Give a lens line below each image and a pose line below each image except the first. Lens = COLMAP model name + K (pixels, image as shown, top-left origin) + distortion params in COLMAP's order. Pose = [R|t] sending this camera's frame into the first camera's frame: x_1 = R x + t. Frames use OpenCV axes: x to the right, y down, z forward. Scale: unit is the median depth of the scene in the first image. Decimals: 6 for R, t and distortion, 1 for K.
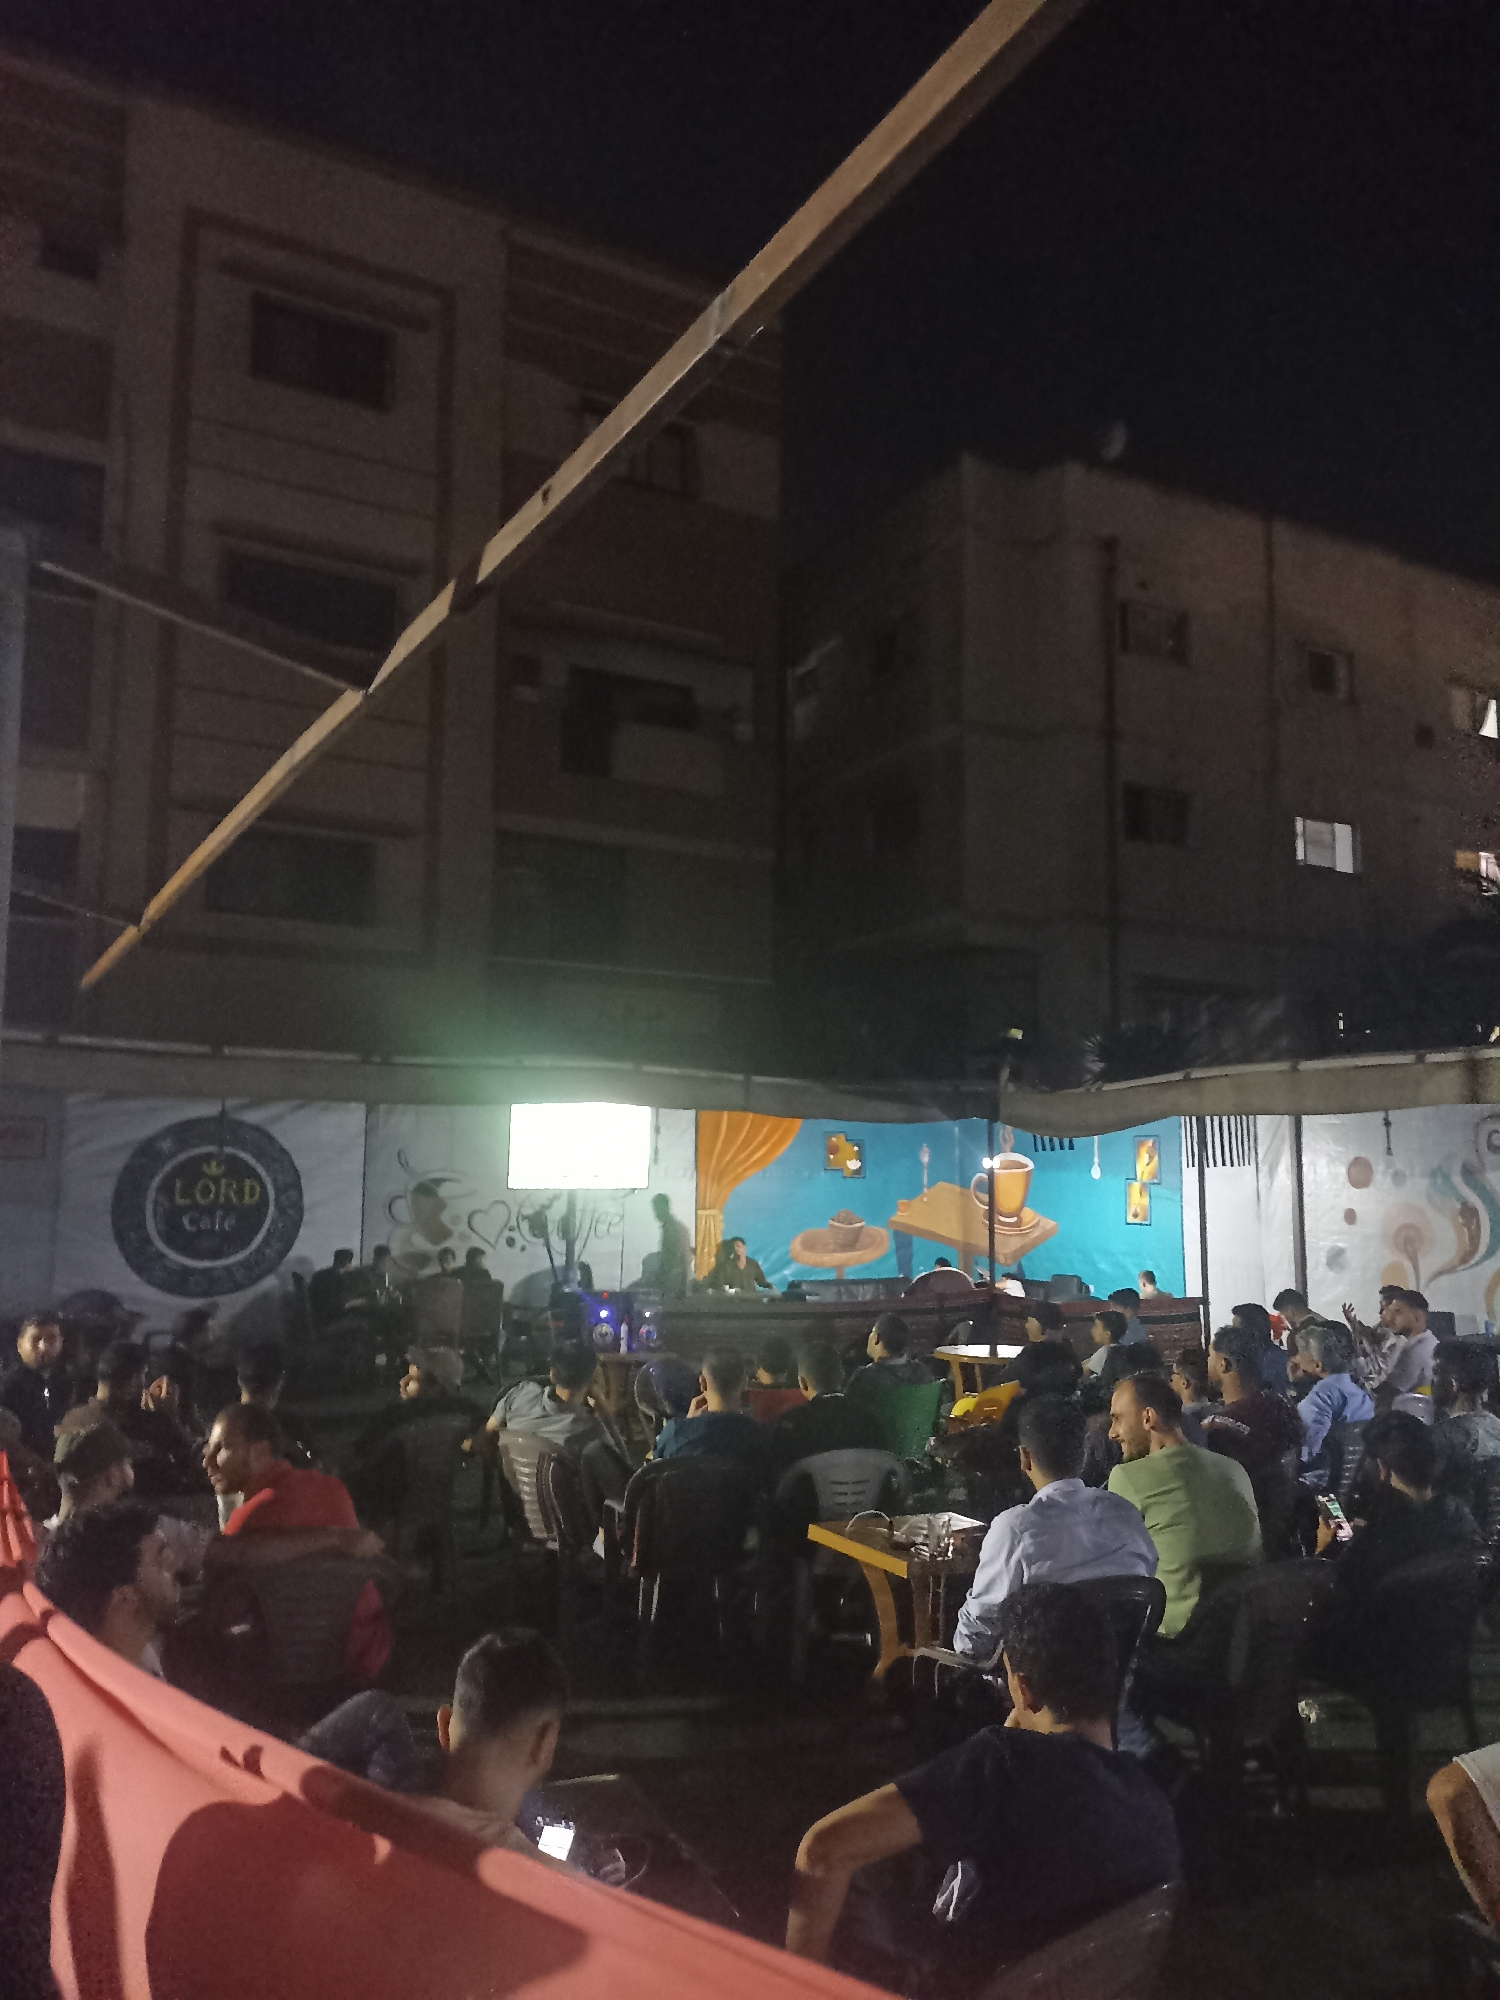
lens RADIAL K [[1480.9, 0, 745.7], [0, 1480.9, 990.6], [0, 0, 1]] dist [0.037573, -0.006415]
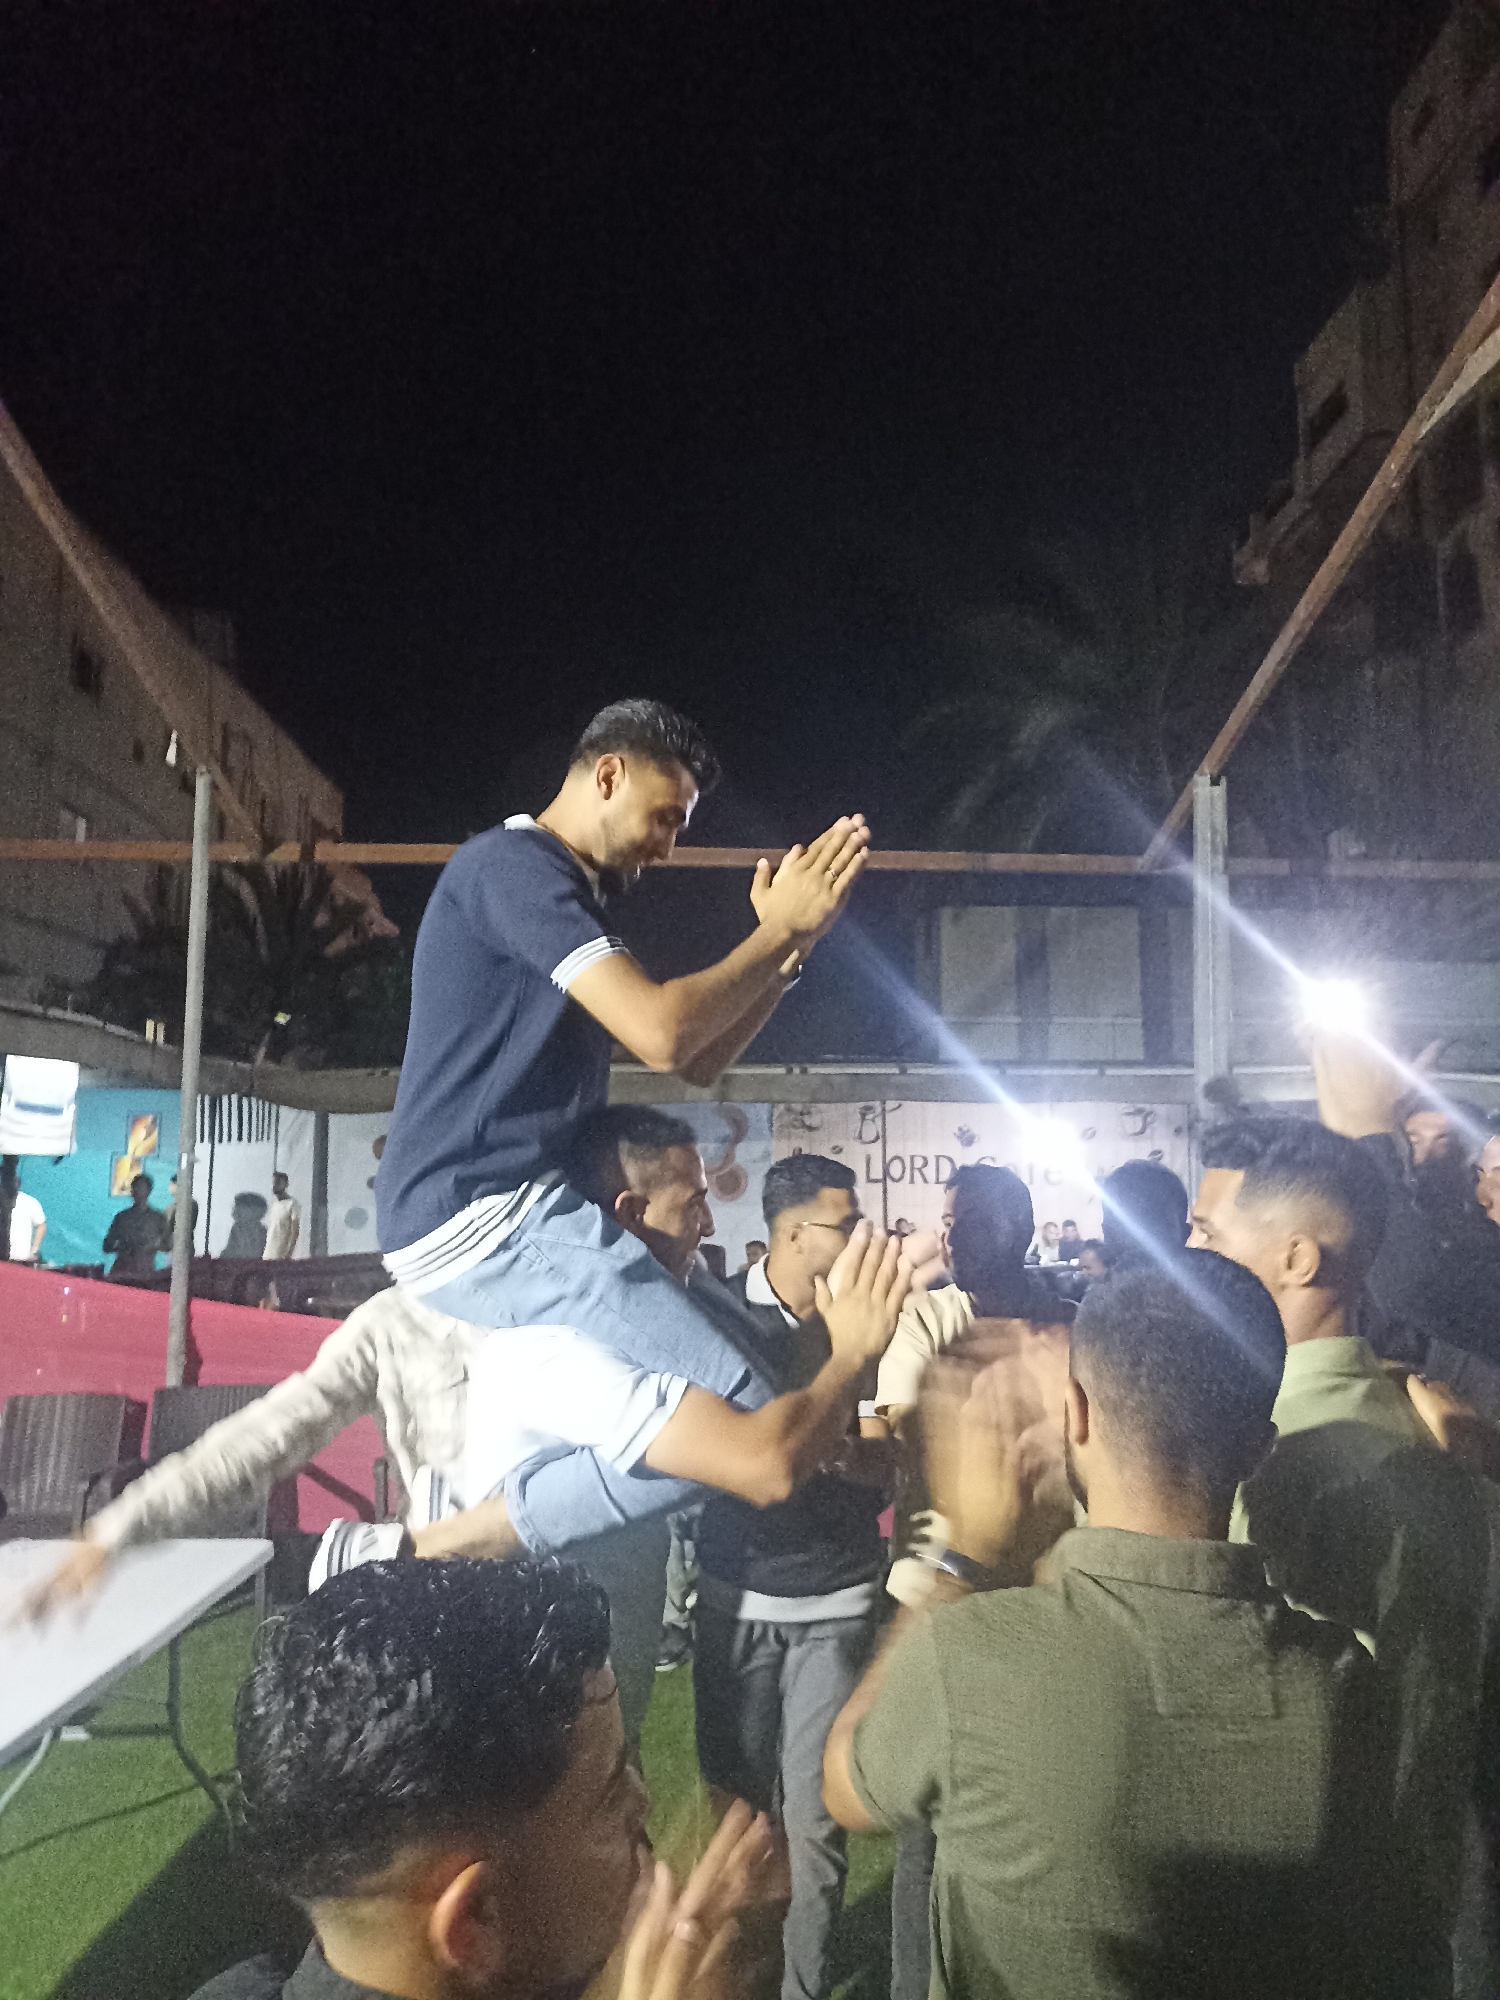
lens RADIAL K [[1480.9, 0, 765.4], [0, 1480.9, 999.5], [0, 0, 1]] dist [0.037573, -0.006415]
pose [[0.437658, 0.103764, 0.893134, -0.551531], [-0.116331, 0.991505, -0.058188, 0.032427], [-0.891584, -0.078433, 0.446011, 0.160796]]
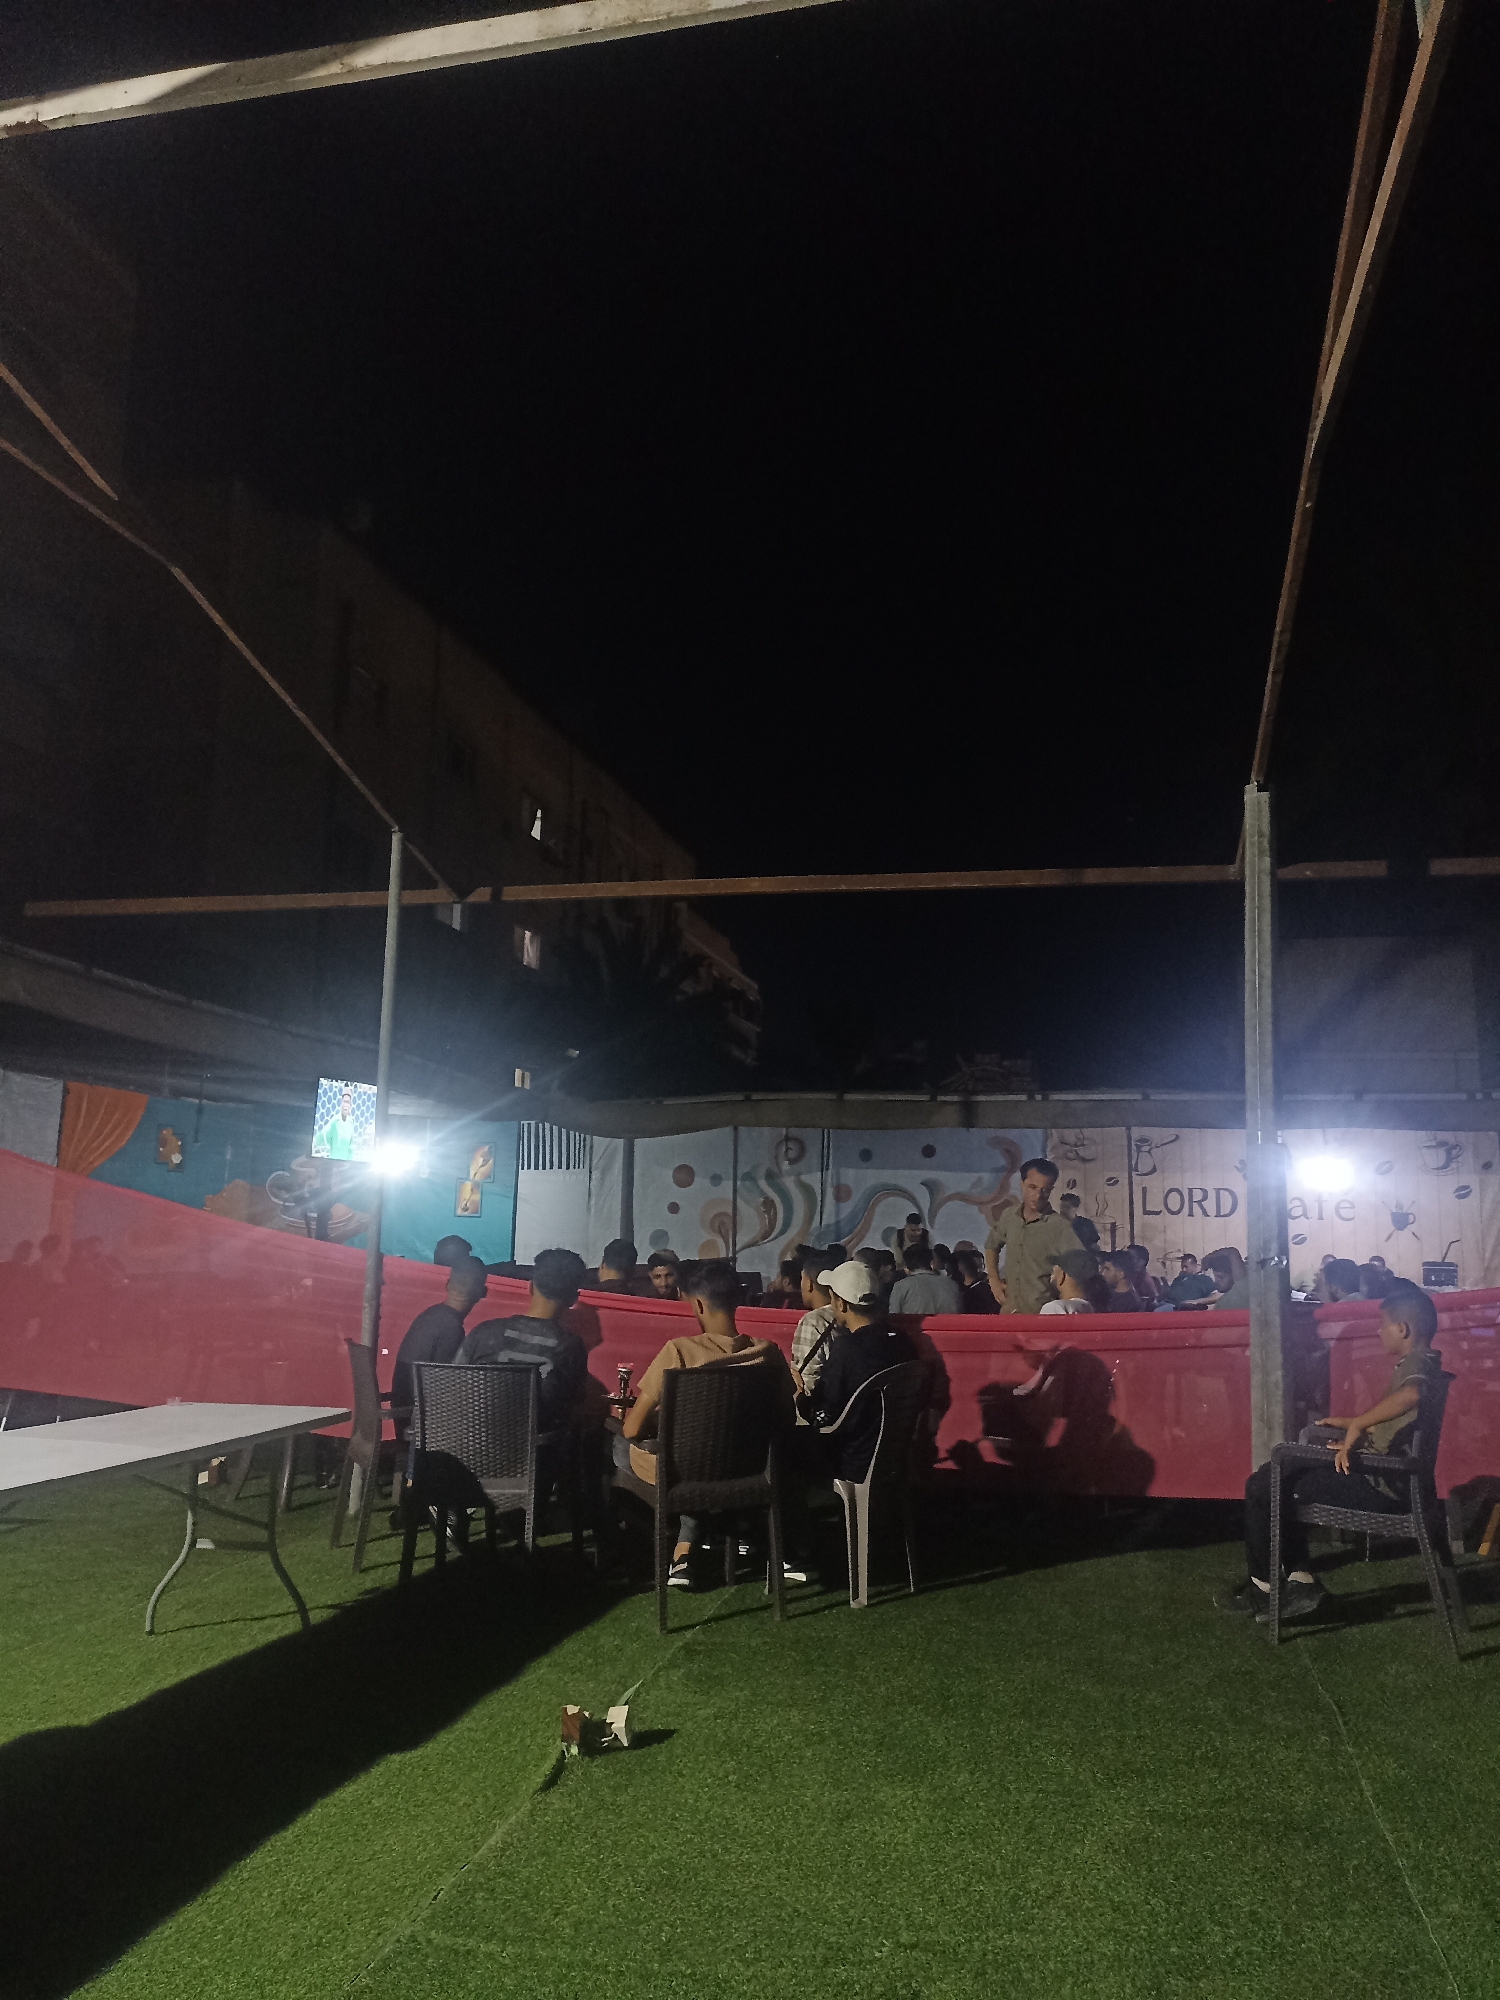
lens RADIAL K [[1480.9, 0, 762.0], [0, 1480.9, 999.2], [0, 0, 1]] dist [0.037573, -0.006415]
pose [[0.656879, 0.123757, 0.743771, -0.546493], [-0.112623, 0.991476, -0.065507, 0.040663], [-0.745538, -0.040735, 0.665217, 0.047754]]
